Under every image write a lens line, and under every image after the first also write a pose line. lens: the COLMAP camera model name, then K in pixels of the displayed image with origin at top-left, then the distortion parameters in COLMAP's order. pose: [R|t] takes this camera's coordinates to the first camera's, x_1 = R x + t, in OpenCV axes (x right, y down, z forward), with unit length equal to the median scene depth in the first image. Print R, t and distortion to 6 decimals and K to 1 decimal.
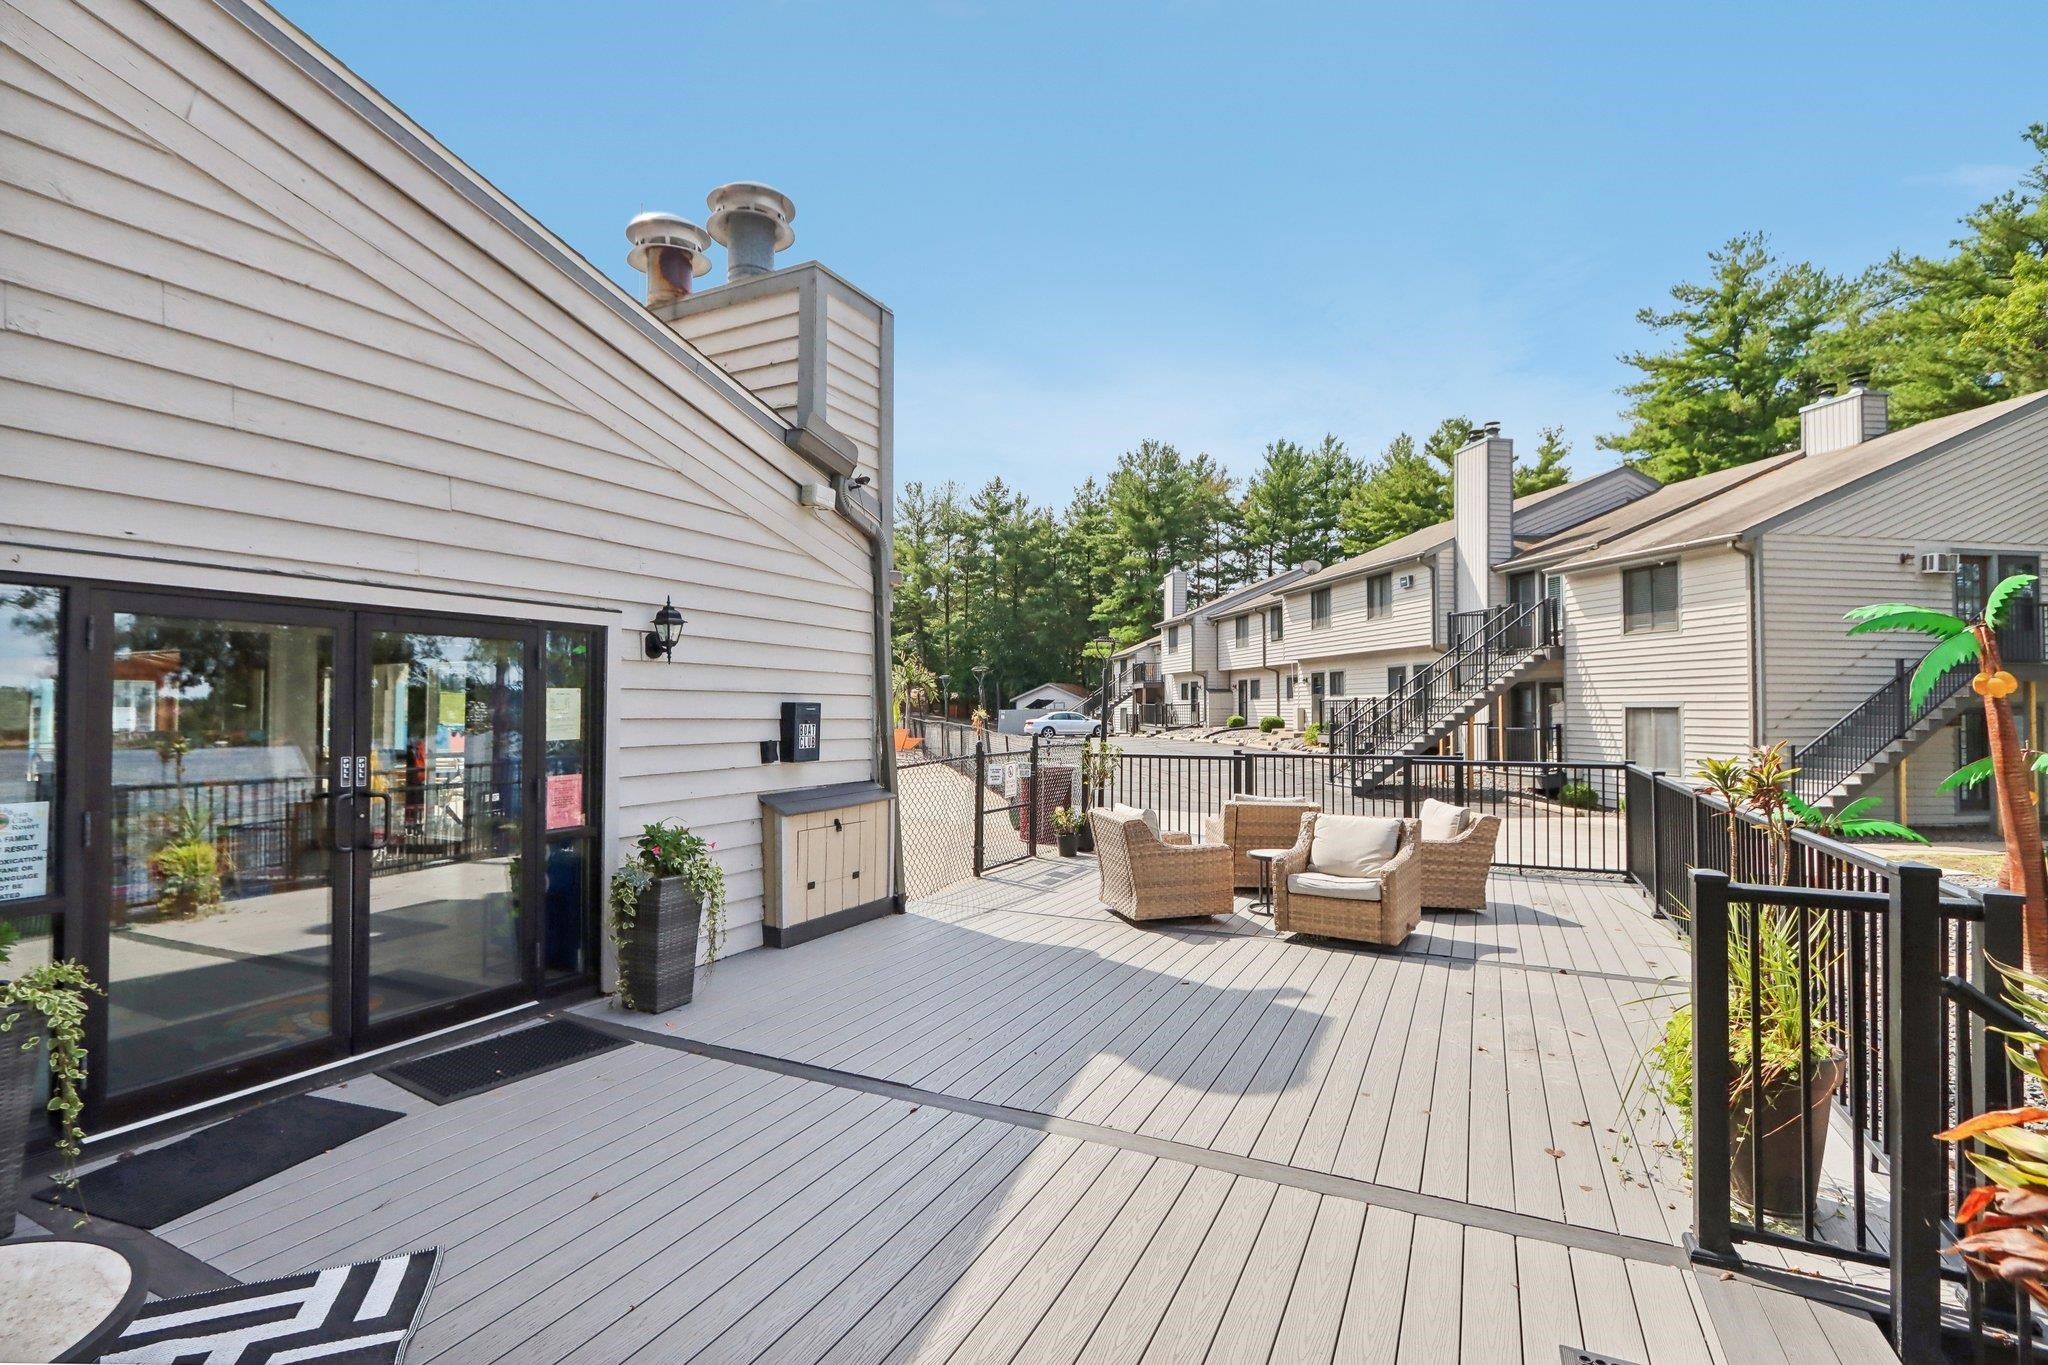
lens RADIAL K [[985.9, 0, 997.2], [0, 985.9, 682.2], [0, 0, 1]] dist [-0.022508, 0.001097]
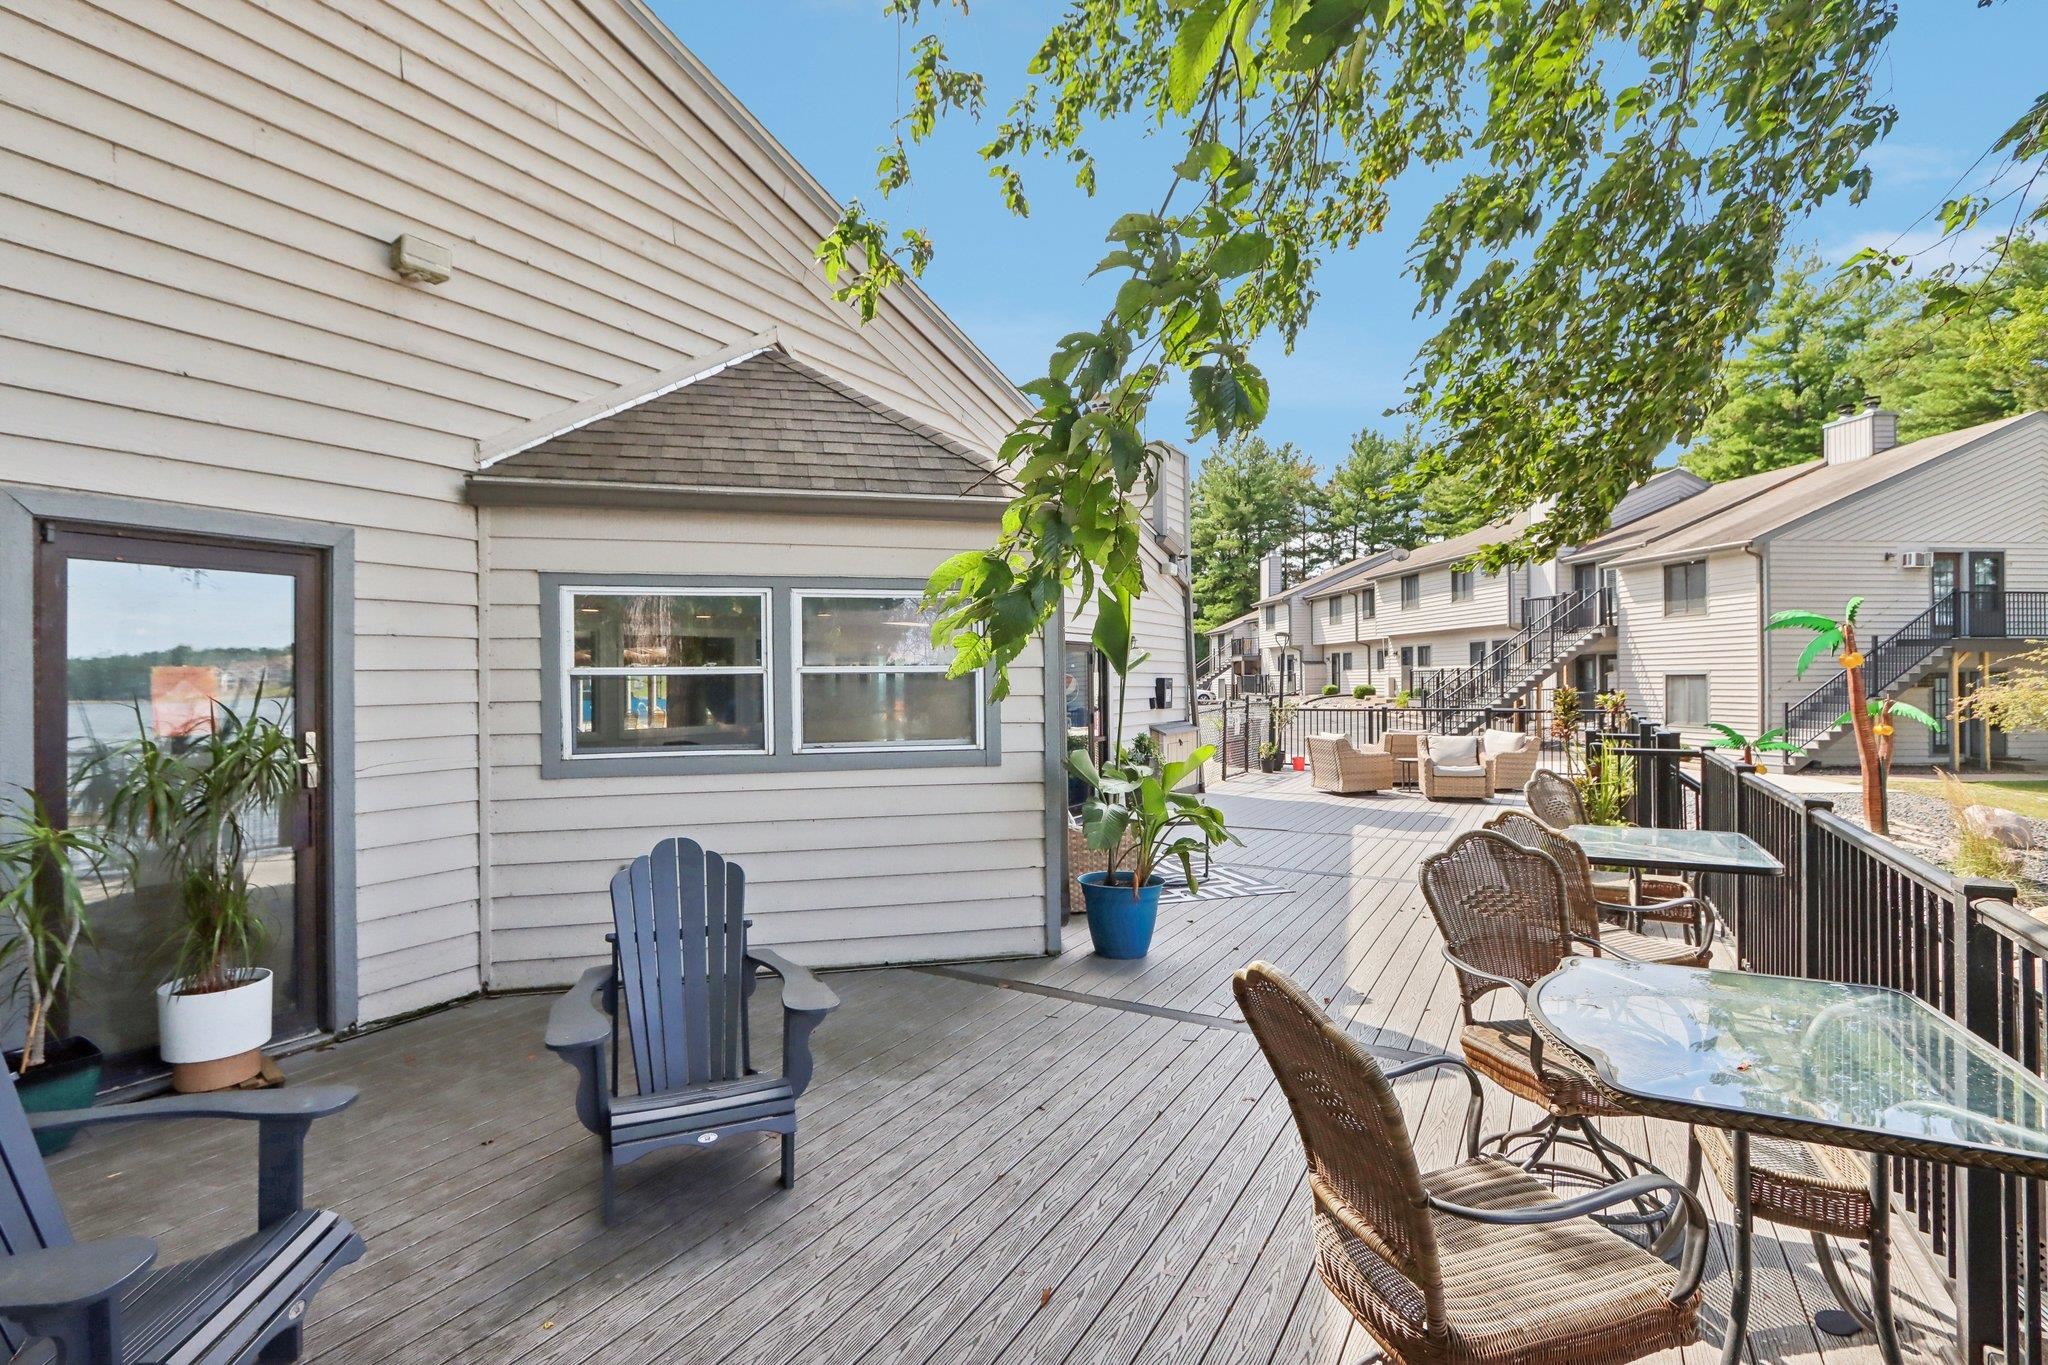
lens RADIAL K [[985.9, 0, 997.2], [0, 985.9, 682.2], [0, 0, 1]] dist [-0.022508, 0.001097]
pose [[0.997830, -0.009615, -0.065129, -0.072613], [0.011424, 0.999558, 0.027451, -0.004867], [0.064837, -0.028135, 0.997499, -0.167409]]
